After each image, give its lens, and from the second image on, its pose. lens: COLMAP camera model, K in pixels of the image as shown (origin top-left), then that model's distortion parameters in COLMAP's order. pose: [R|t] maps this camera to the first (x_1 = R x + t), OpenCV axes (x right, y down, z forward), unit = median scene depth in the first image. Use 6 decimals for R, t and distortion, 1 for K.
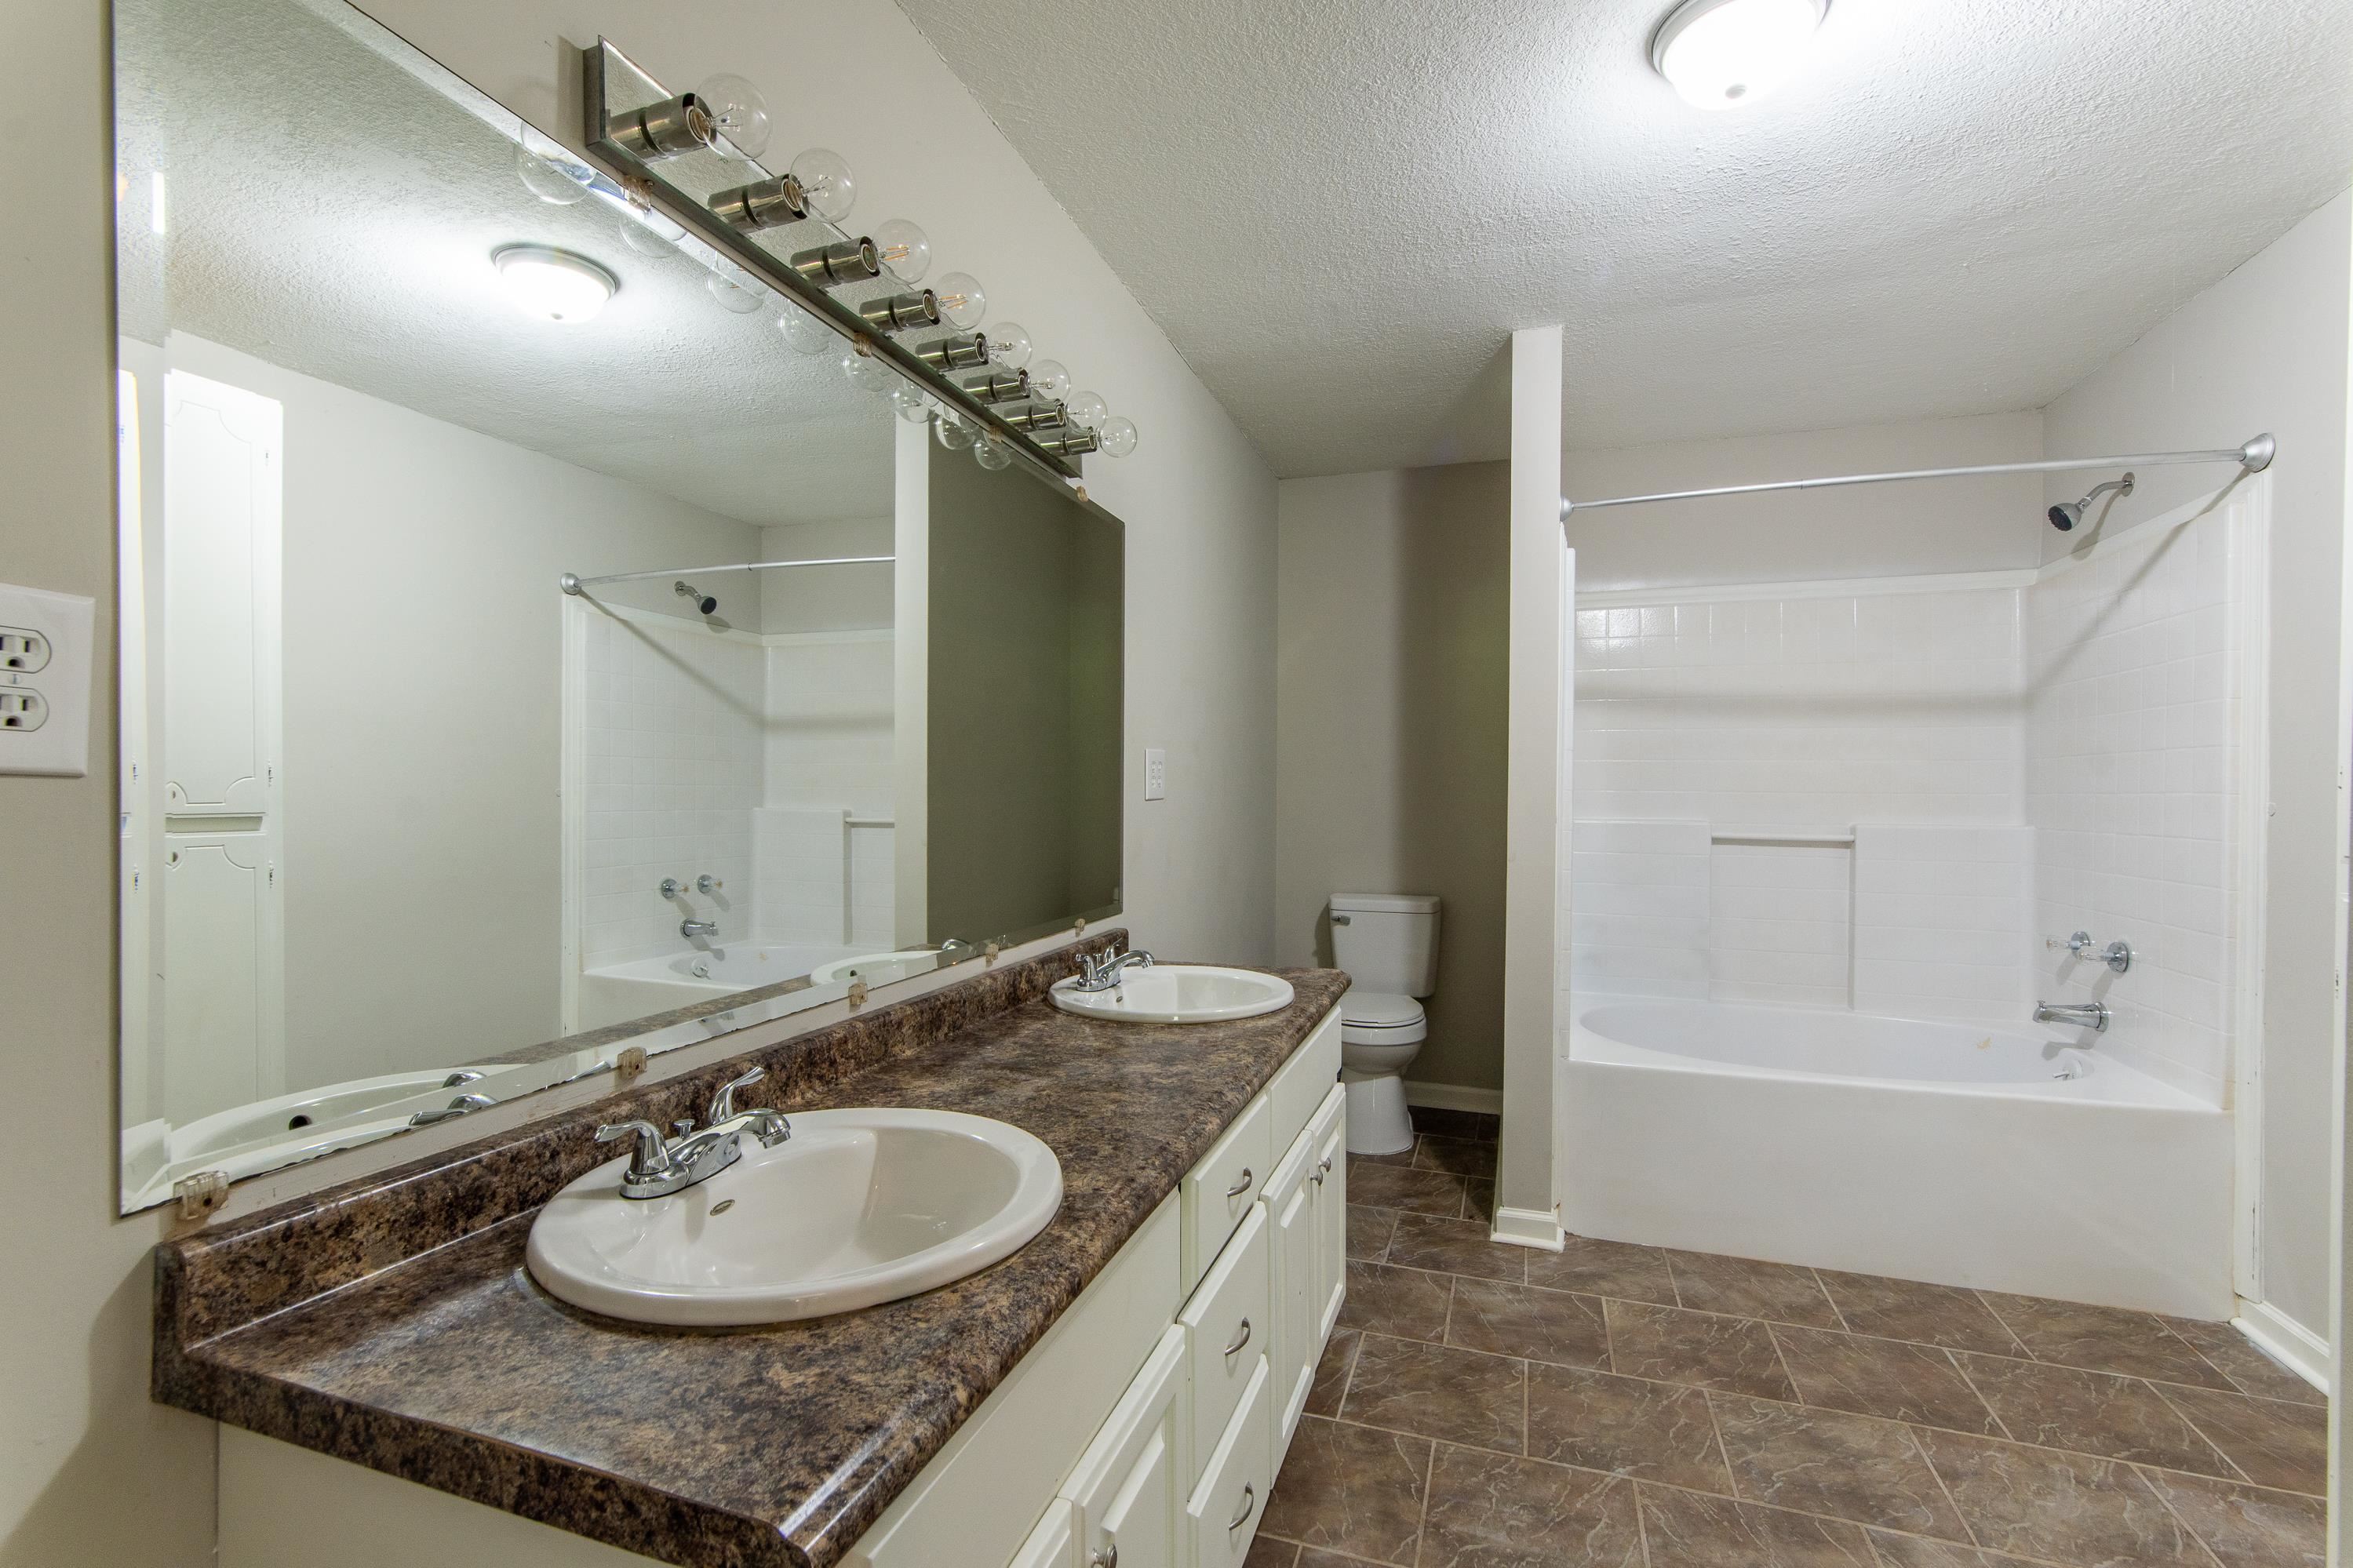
lens RADIAL K [[1019.6, 0, 1178.2], [0, 1019.6, 795.7], [0, 0, 1]] dist [-0.001529, 0.002333]
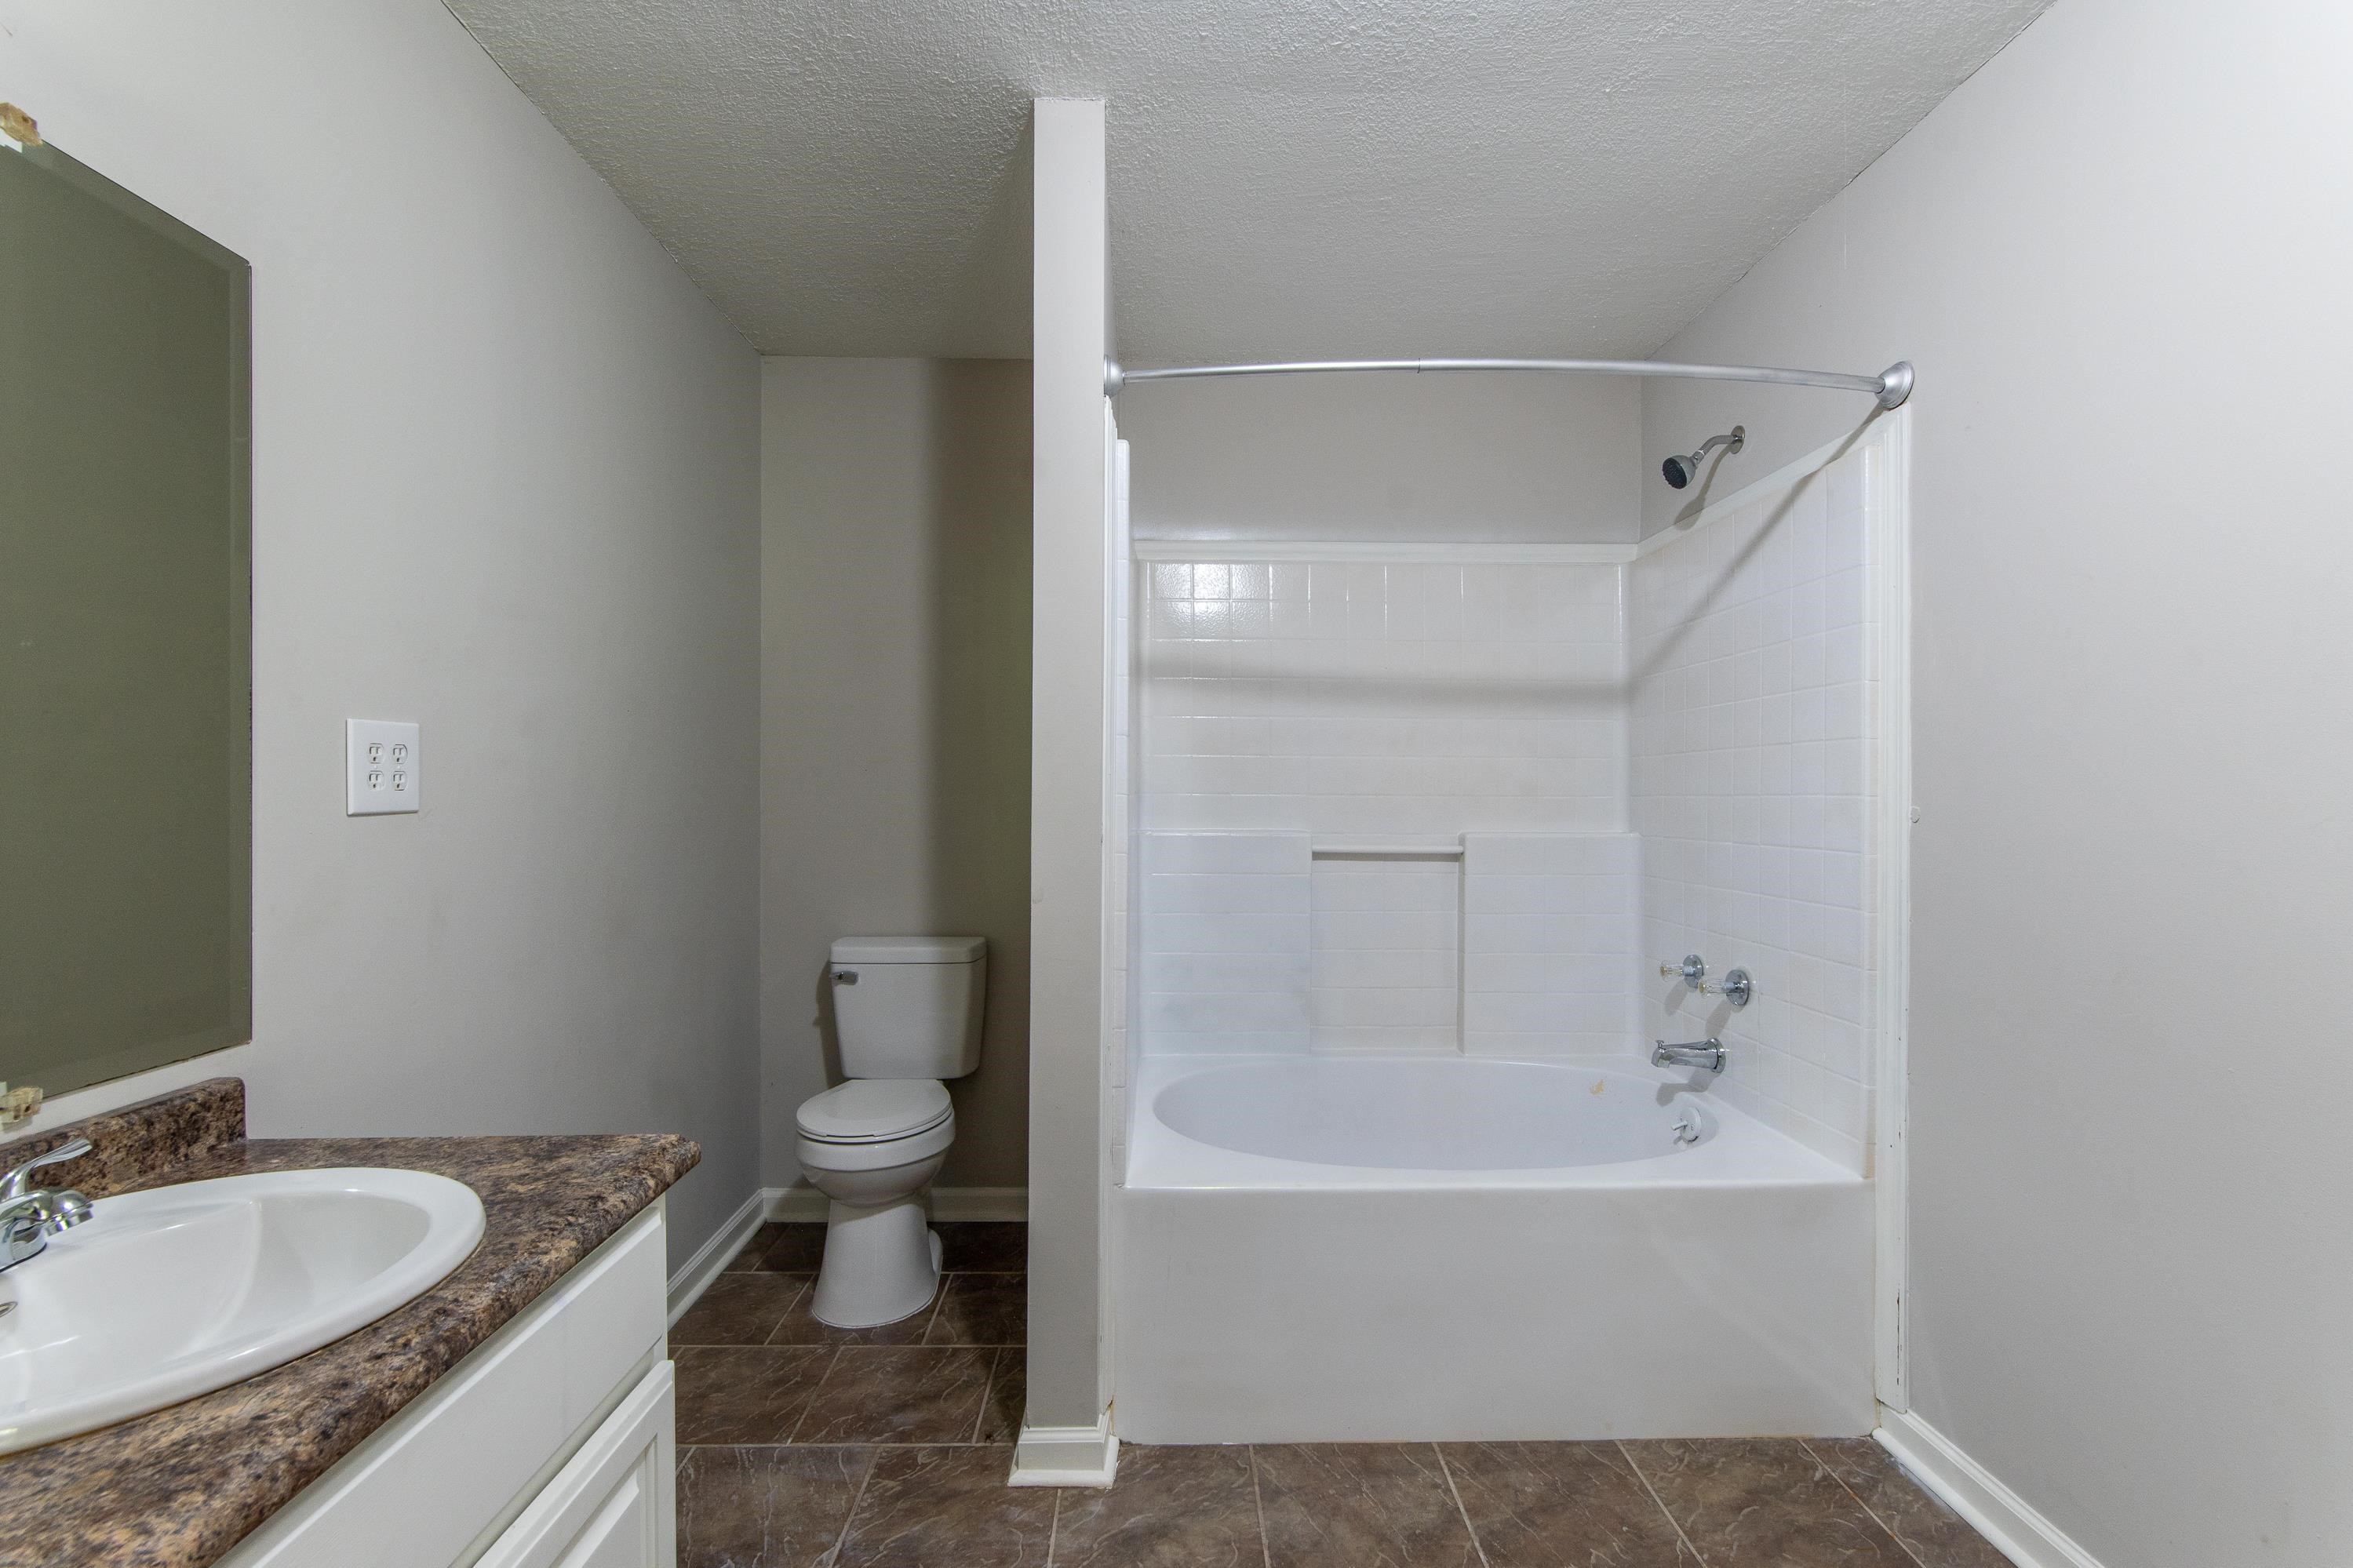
lens RADIAL K [[1019.6, 0, 1173.7], [0, 1019.6, 789.5], [0, 0, 1]] dist [-0.001529, 0.002333]
pose [[0.942134, -0.001287, 0.335235, 0.186680], [0.004418, 0.999953, -0.008578, -0.002151], [-0.335208, 0.009562, 0.942096, 0.344452]]
